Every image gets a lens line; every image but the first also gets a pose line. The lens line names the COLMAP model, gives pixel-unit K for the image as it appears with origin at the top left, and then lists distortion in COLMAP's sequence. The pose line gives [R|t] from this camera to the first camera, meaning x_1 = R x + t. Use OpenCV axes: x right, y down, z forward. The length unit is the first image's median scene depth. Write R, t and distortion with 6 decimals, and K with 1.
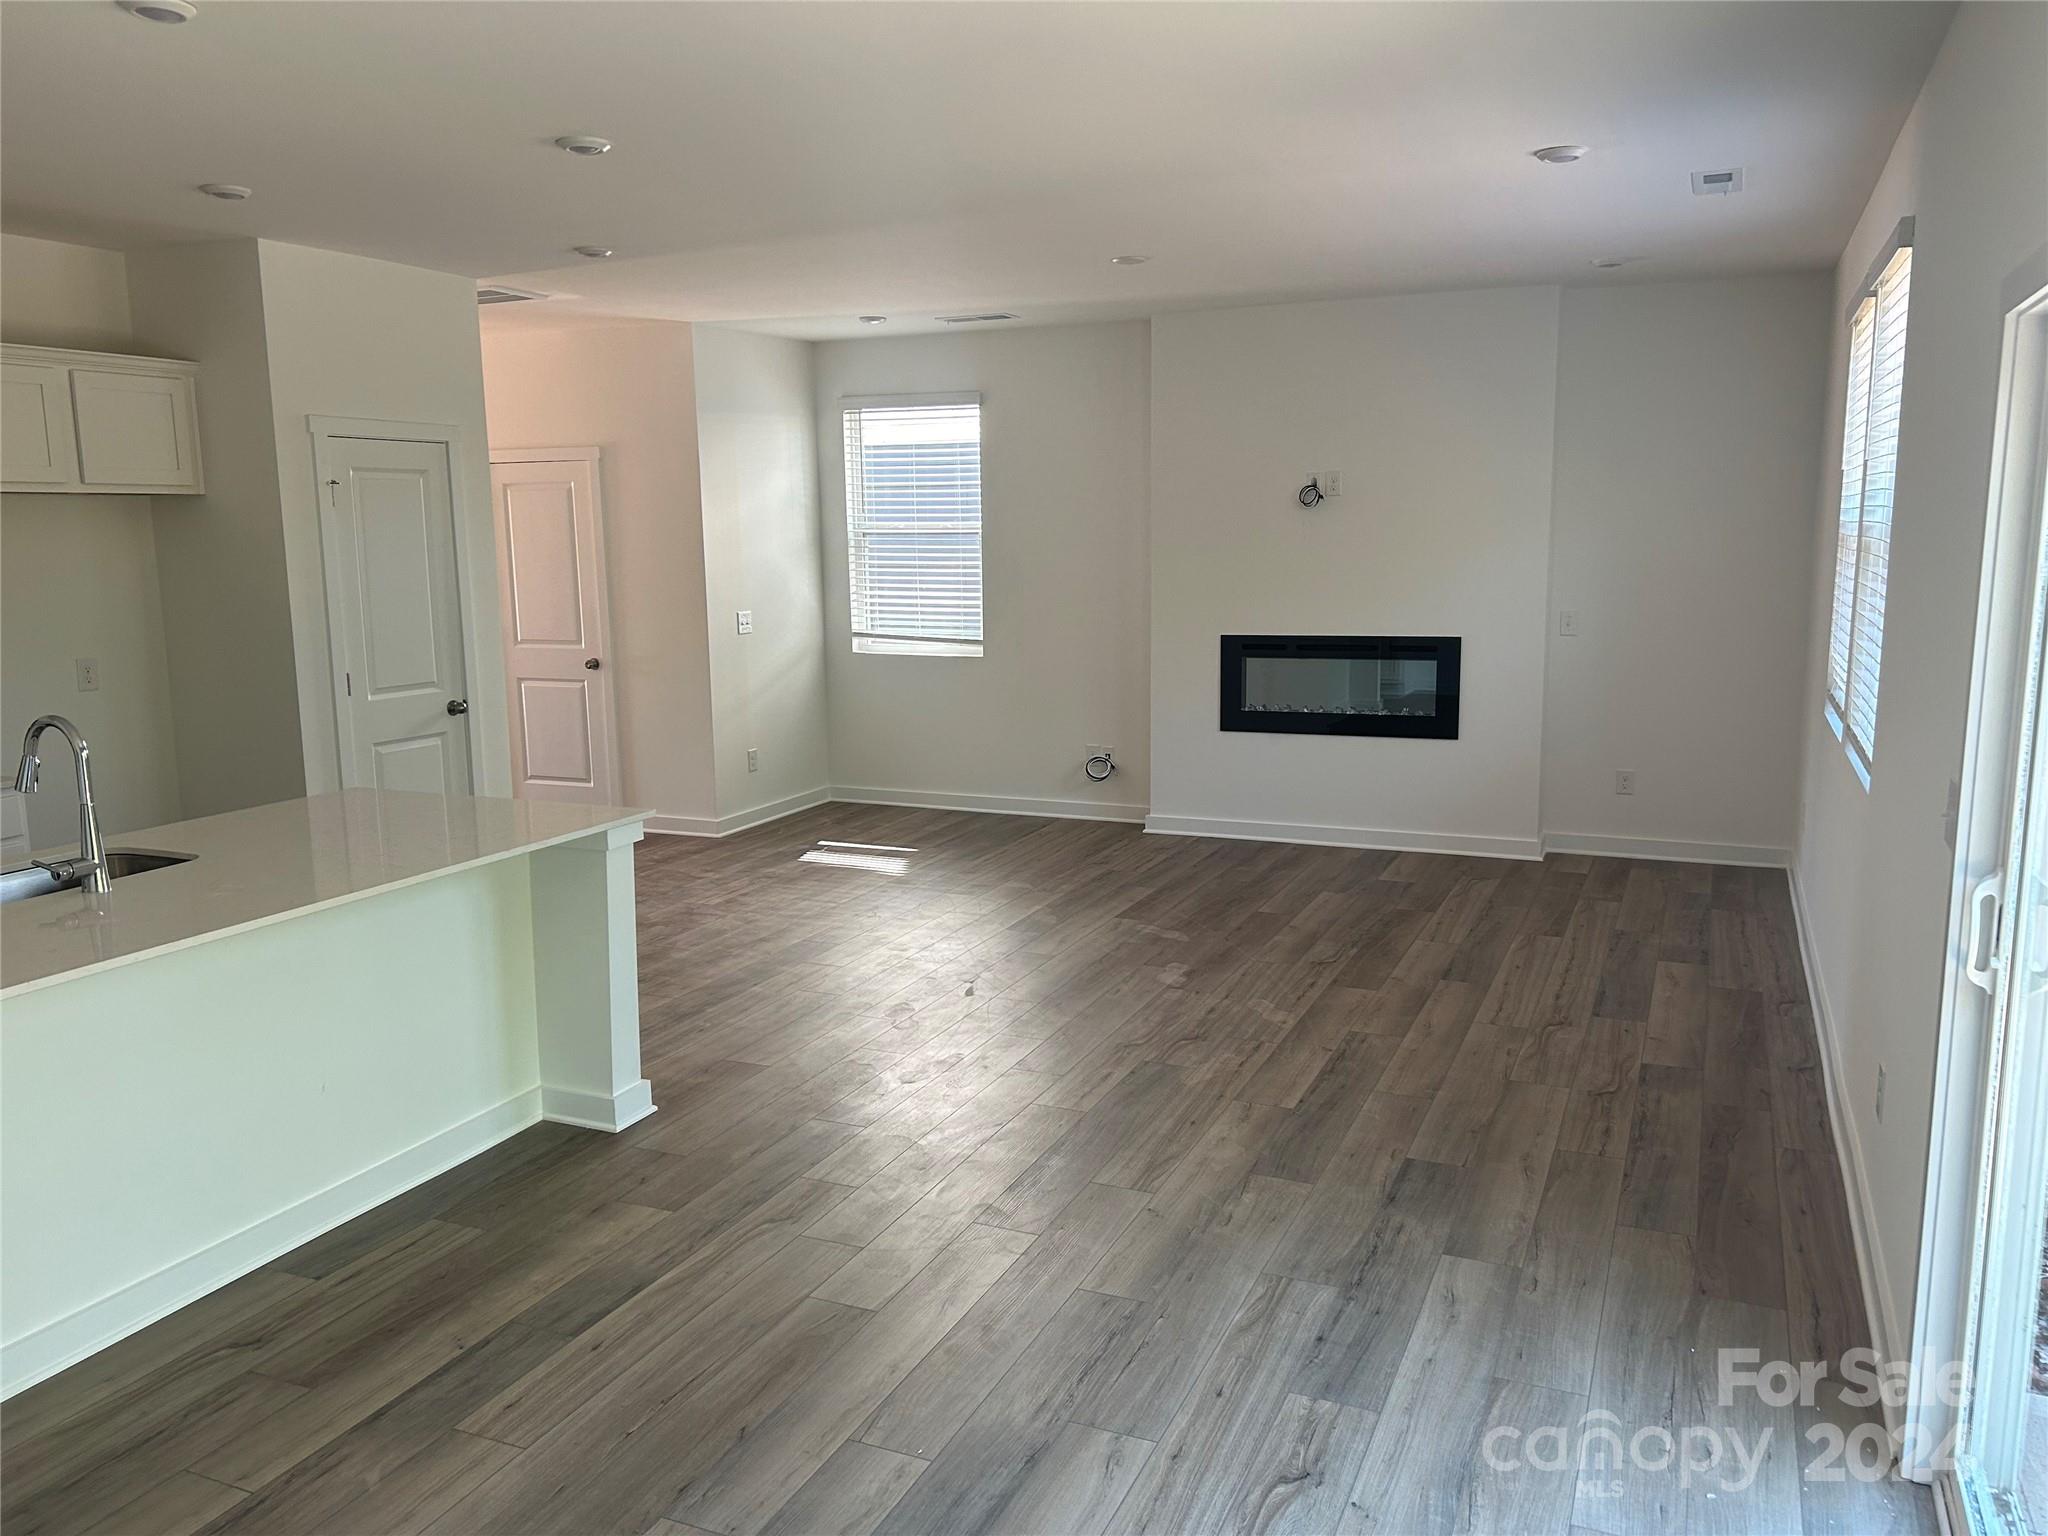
lens RADIAL K [[1544.7, 0, 1023.6], [0, 1544.7, 769.7], [0, 0, 1]] dist [-0.005849, -0.000616]
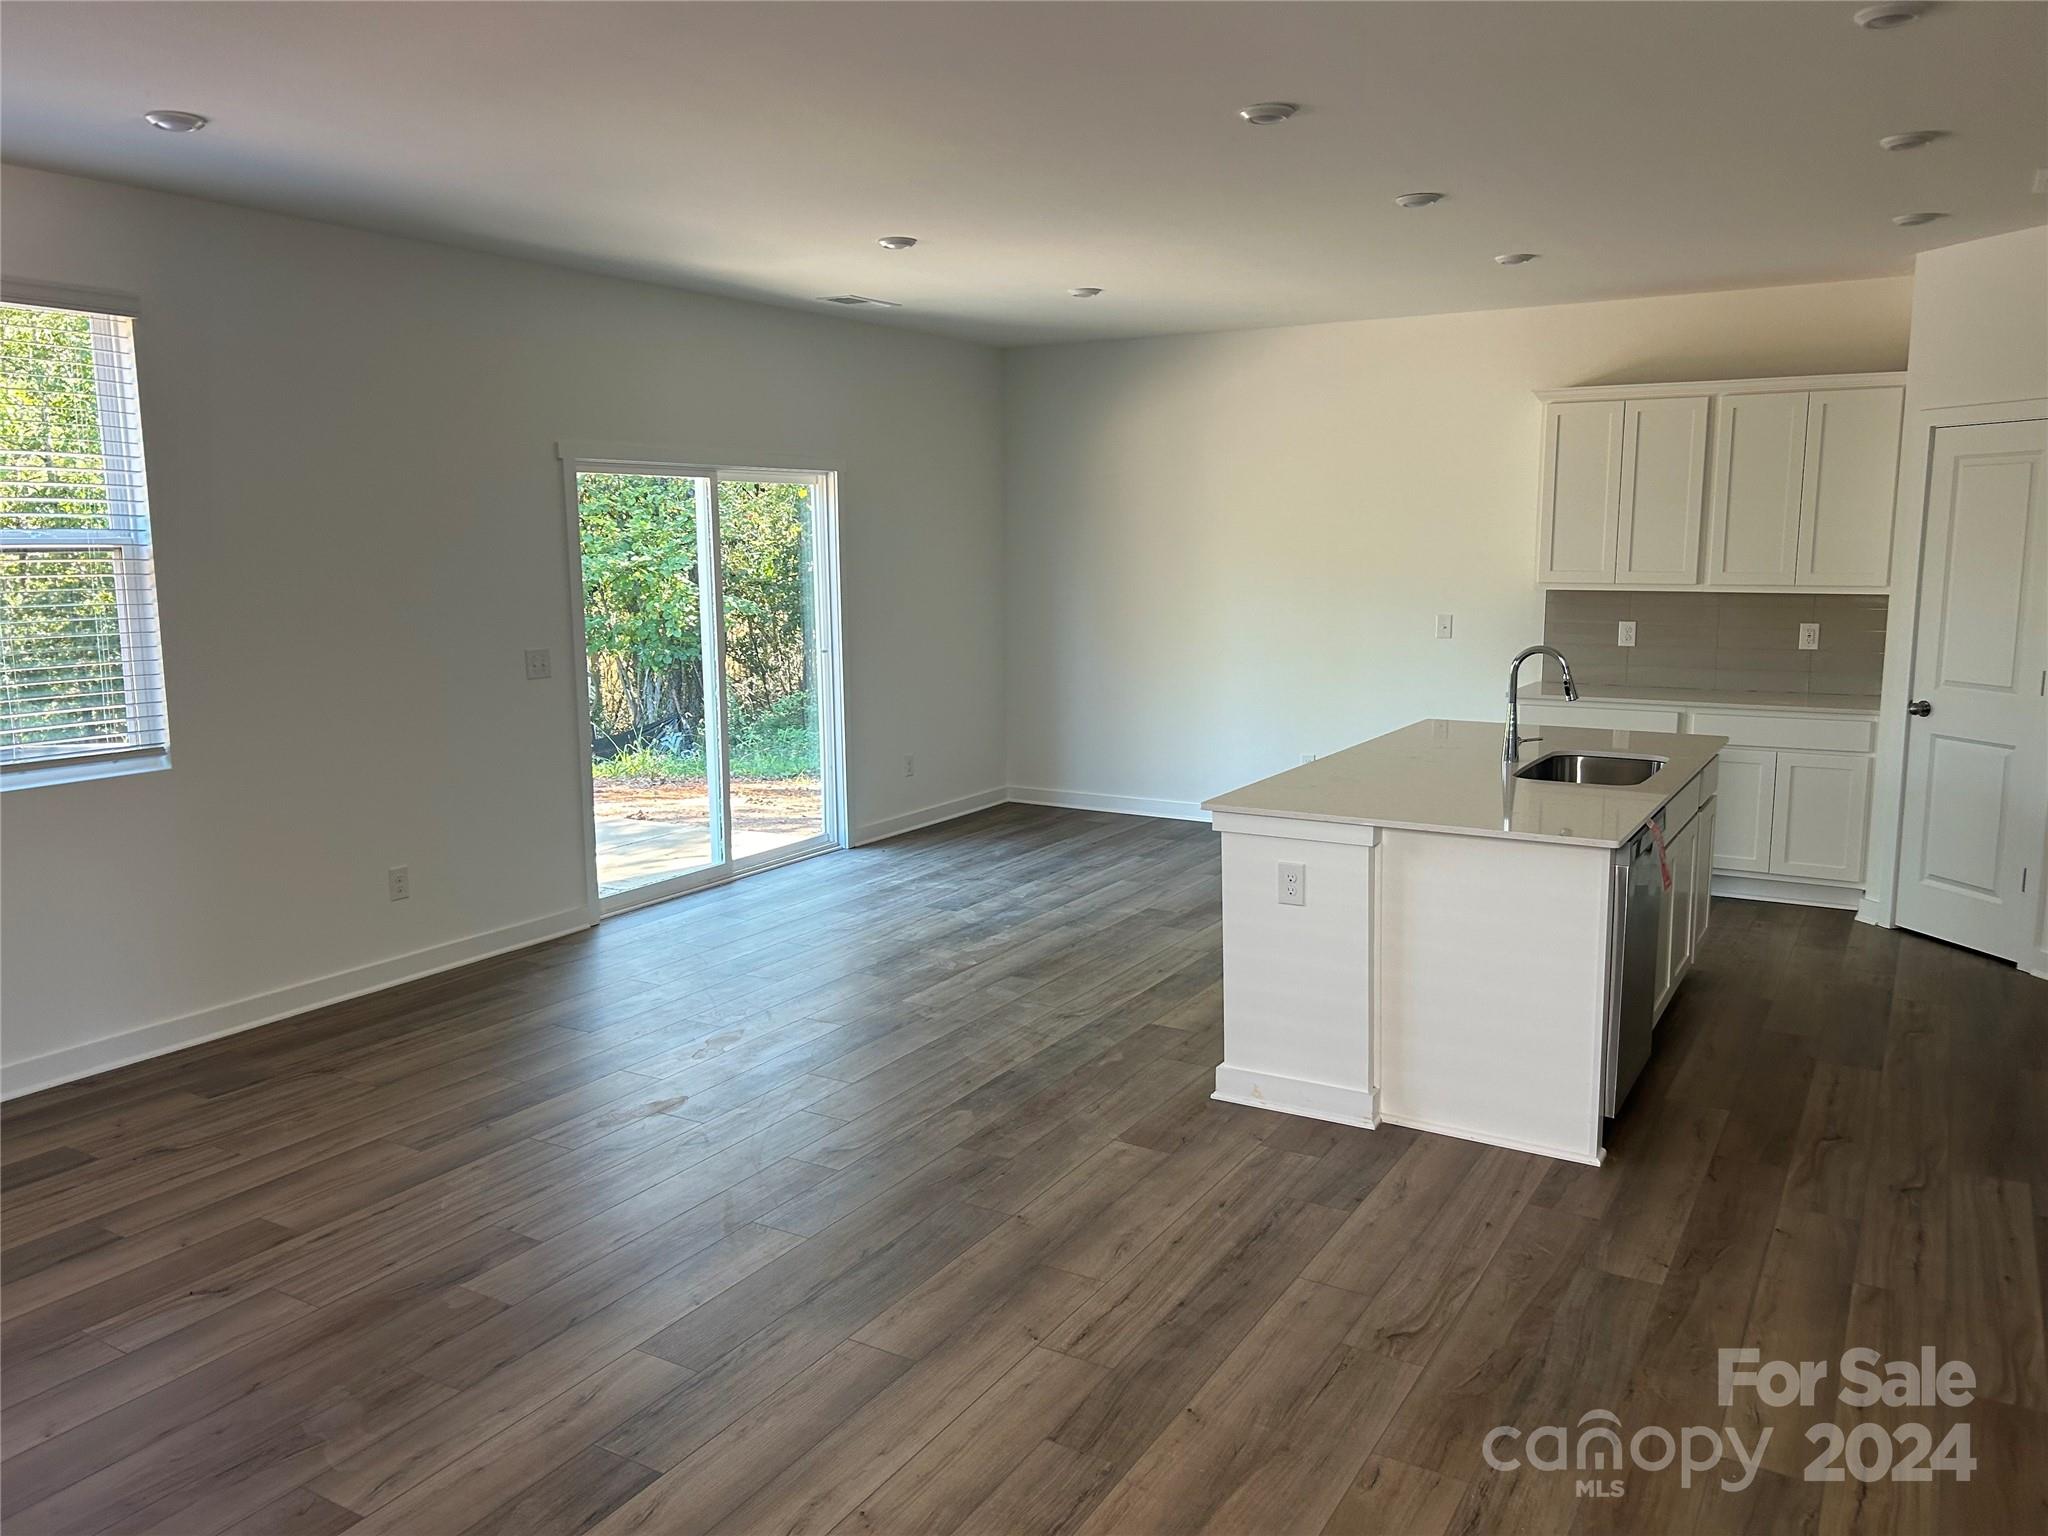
lens RADIAL K [[1544.7, 0, 1024.6], [0, 1544.7, 768.3], [0, 0, 1]] dist [-0.005849, -0.000616]
pose [[-0.992936, -0.001787, 0.118639, -0.207419], [0.034935, 0.951162, 0.306710, -0.267763], [-0.113393, 0.308688, -0.944380, 1.675174]]
